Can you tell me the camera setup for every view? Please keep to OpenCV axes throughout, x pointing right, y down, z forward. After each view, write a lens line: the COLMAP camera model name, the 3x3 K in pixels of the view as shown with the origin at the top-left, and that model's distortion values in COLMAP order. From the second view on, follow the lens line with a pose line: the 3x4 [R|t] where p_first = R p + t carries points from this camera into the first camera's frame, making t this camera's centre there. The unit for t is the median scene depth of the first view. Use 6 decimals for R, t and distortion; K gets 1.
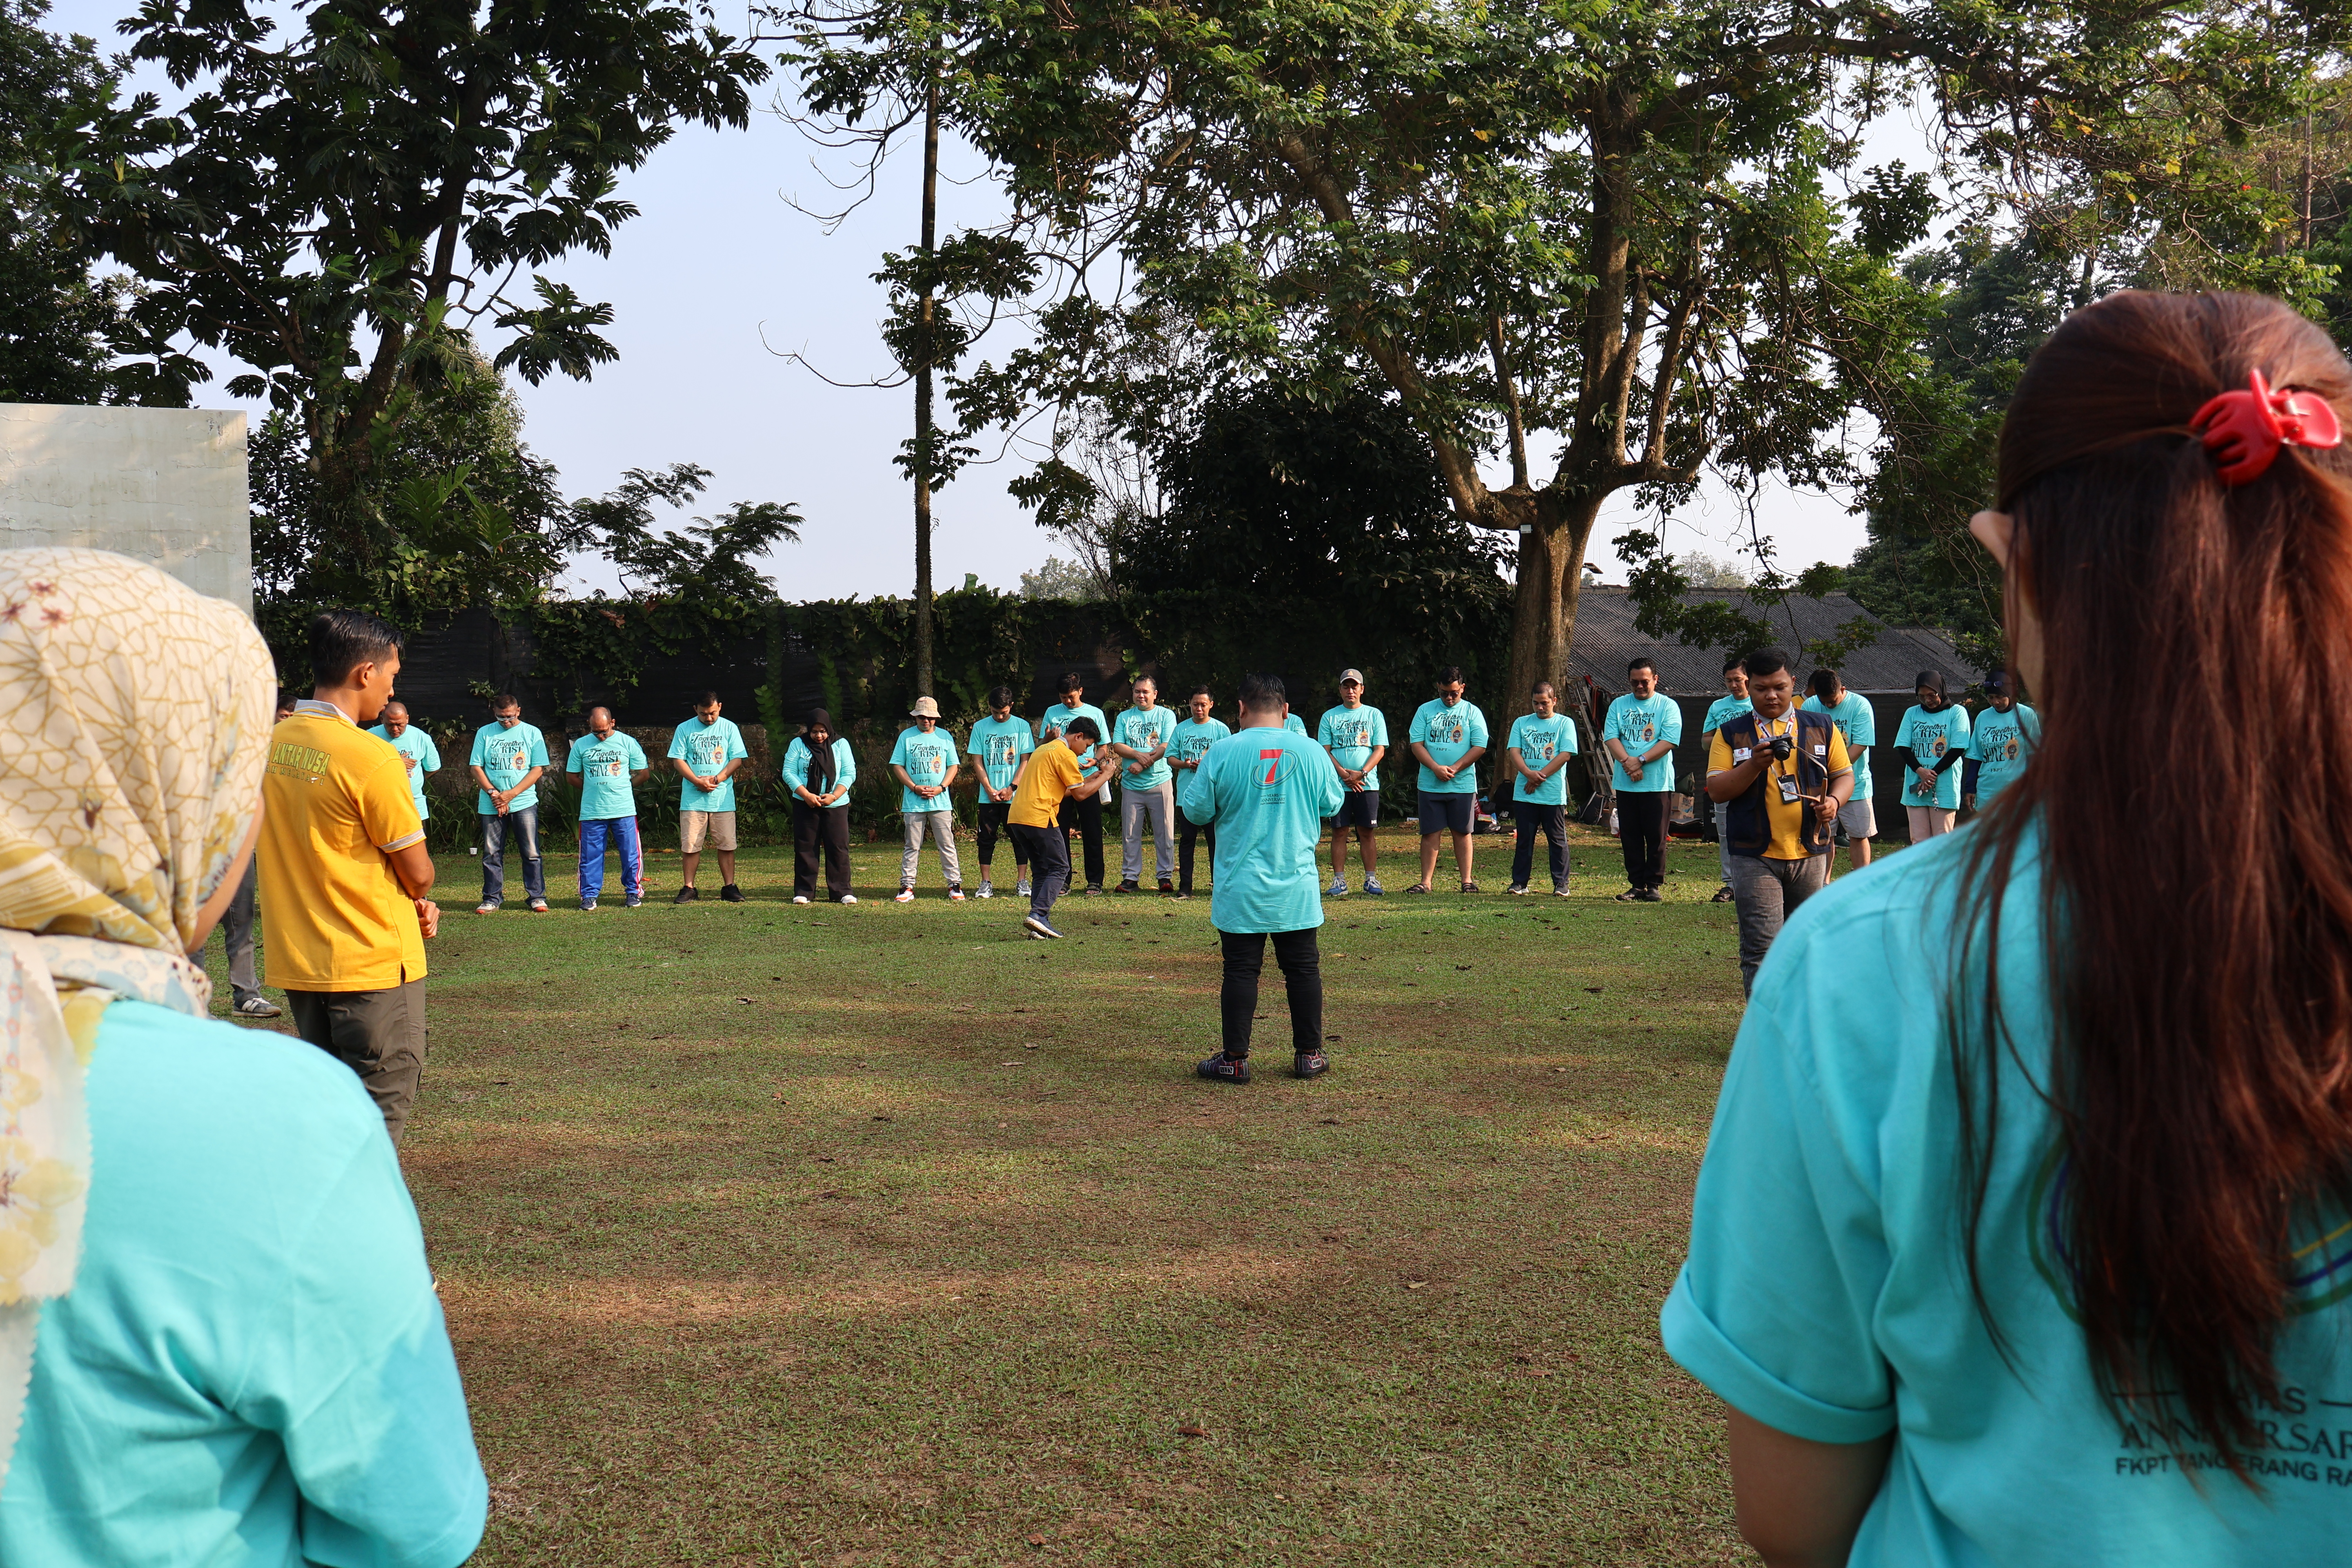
lens RADIAL K [[1953.3, 0, 1175.5], [0, 1953.3, 778.0], [0, 0, 1]] dist [-0.024308, 0.021018]
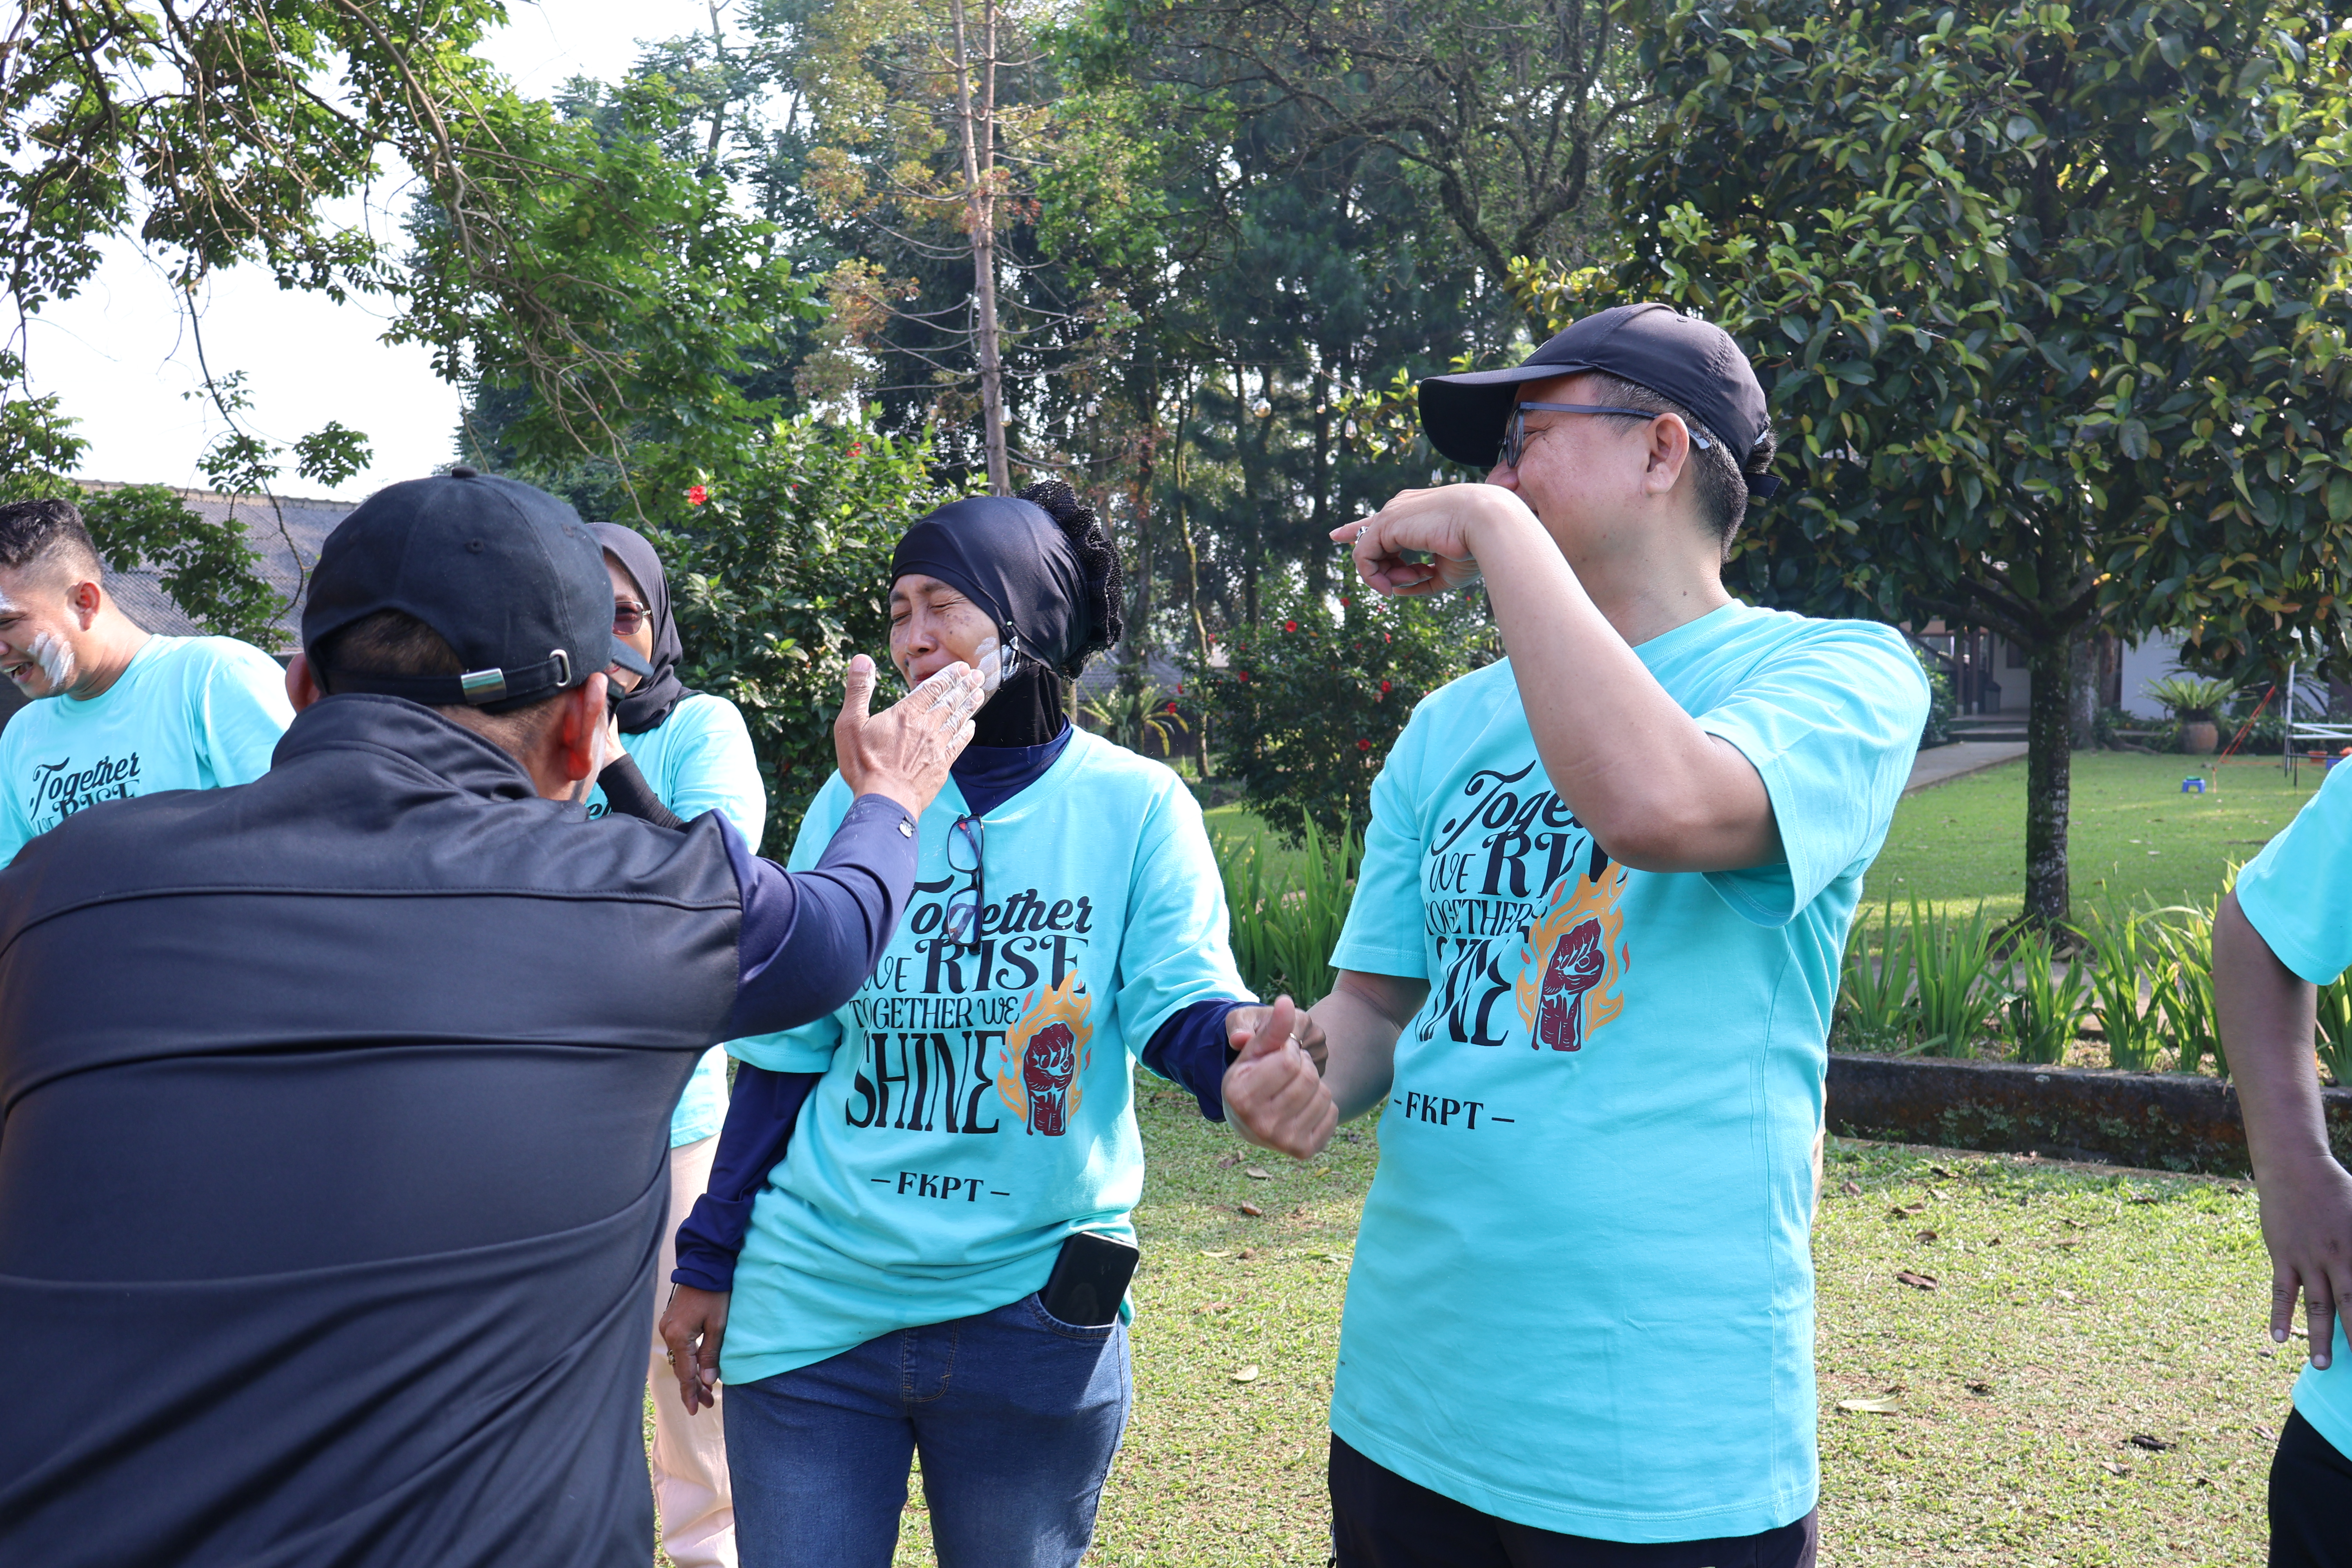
lens RADIAL K [[1953.3, 0, 1173.9], [0, 1953.3, 774.8], [0, 0, 1]] dist [-0.024308, 0.021018]
pose [[0.776994, -0.031837, 0.628703, 0.157654], [0.022682, 0.999488, 0.022581, -0.014694], [-0.629099, -0.003285, 0.777318, 0.394077]]
